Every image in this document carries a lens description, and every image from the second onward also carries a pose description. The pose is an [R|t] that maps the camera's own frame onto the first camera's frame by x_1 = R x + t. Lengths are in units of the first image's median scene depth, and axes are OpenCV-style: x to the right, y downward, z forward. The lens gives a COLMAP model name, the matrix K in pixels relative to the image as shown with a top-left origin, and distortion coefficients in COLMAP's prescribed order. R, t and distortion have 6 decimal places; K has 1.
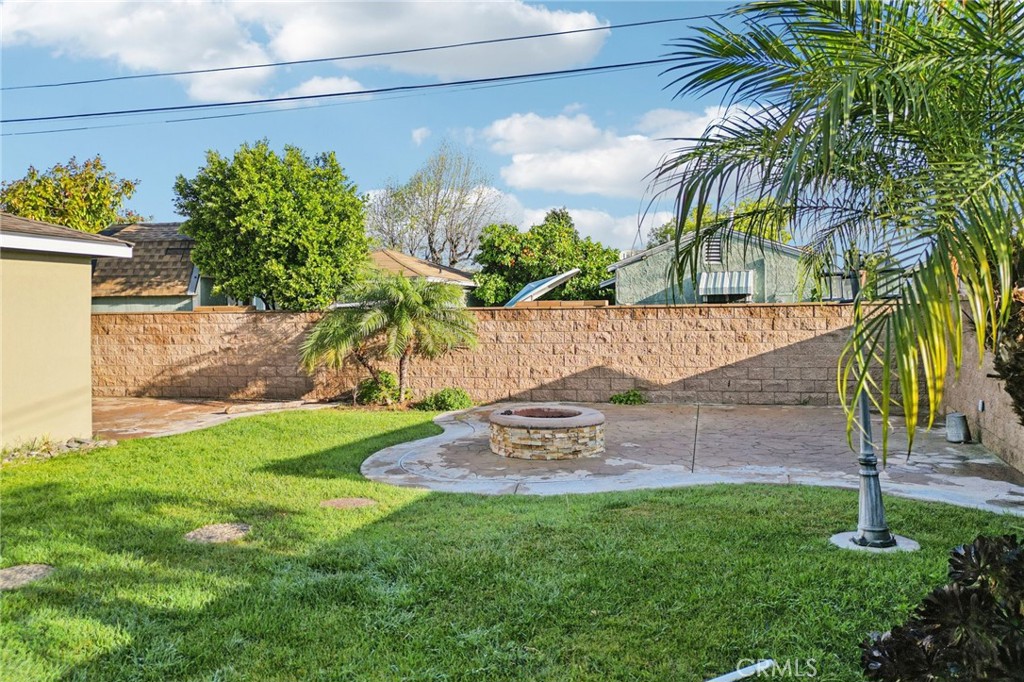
lens RADIAL K [[722.5, 0, 511.2], [0, 722.5, 335.5], [0, 0, 1]] dist [0.051787, -0.040757]
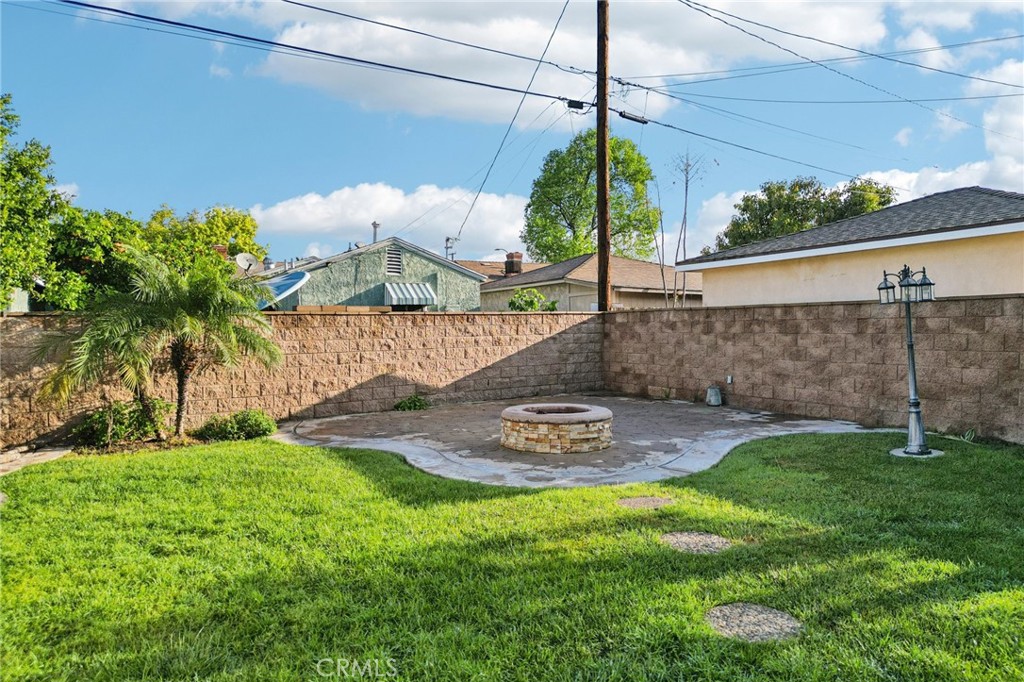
lens RADIAL K [[722.5, 0, 515.2], [0, 722.5, 340.5], [0, 0, 1]] dist [0.051787, -0.040757]
pose [[0.641608, -0.015625, 0.766874, -0.513238], [0.028456, 0.999589, -0.003441, 0.005487], [-0.766505, 0.024030, 0.641789, 0.240562]]
